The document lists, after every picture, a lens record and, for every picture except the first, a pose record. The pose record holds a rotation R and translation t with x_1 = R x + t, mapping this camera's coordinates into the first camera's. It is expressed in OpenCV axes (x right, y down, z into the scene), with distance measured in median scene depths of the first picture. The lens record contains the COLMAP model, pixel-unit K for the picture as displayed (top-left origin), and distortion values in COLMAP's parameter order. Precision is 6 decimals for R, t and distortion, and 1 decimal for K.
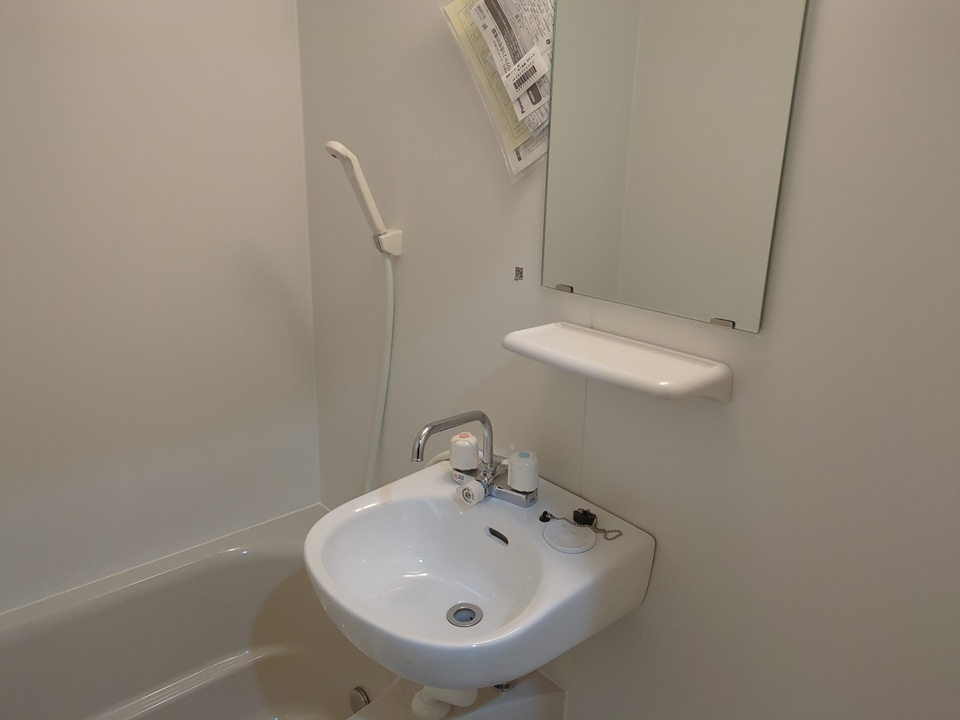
lens RADIAL K [[715.2, 0, 479.7], [0, 715.2, 352.3], [0, 0, 1]] dist [0.045224, -0.020927]
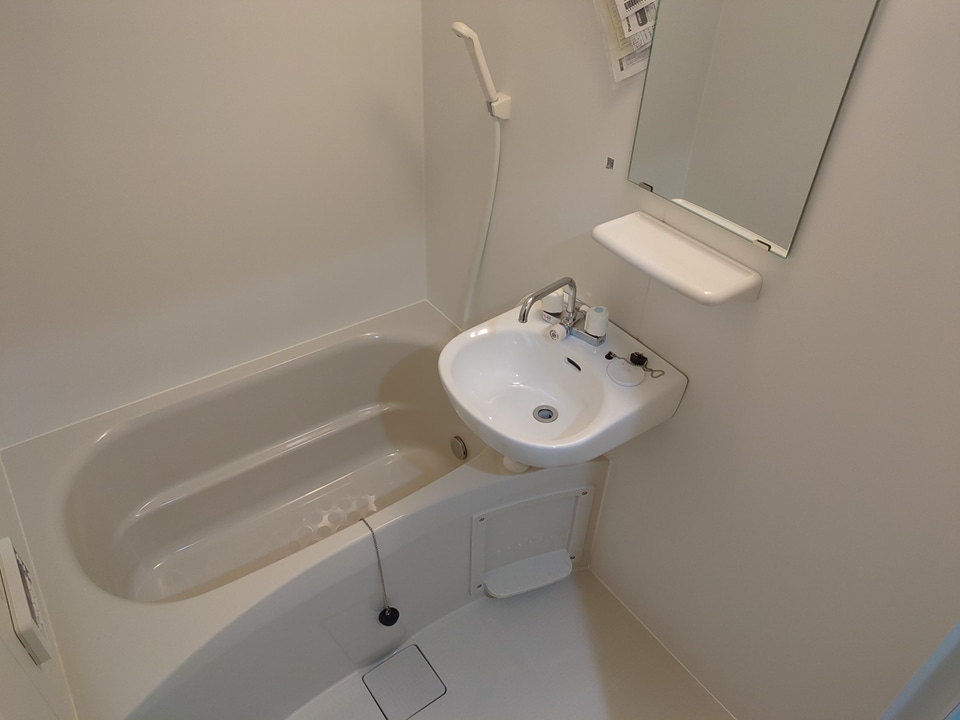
lens RADIAL K [[715.2, 0, 475.2], [0, 715.2, 368.3], [0, 0, 1]] dist [0.045224, -0.020927]
pose [[0.994472, 0.072242, -0.076203, -0.057103], [-0.038147, 0.924693, 0.378797, -0.250124], [0.097829, -0.373796, 0.922337, -0.292773]]
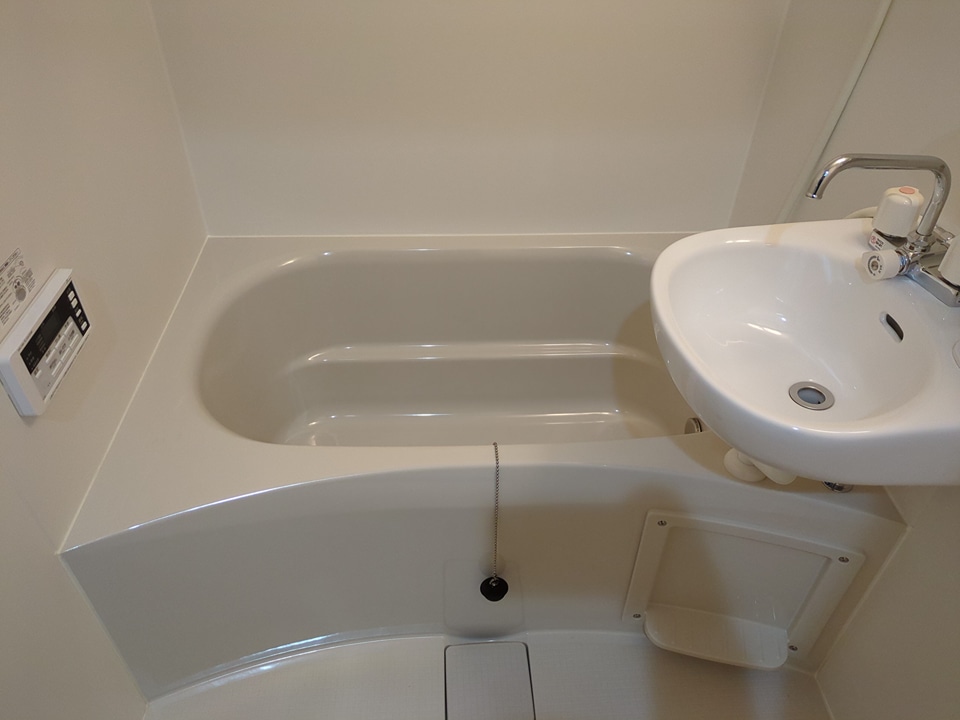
lens RADIAL K [[715.2, 0, 482.2], [0, 715.2, 358.0], [0, 0, 1]] dist [0.045224, -0.020927]
pose [[0.782750, 0.393242, -0.482352, 0.067525], [-0.185221, 0.887148, 0.422683, 0.035125], [0.594134, -0.241513, 0.767252, 0.118170]]
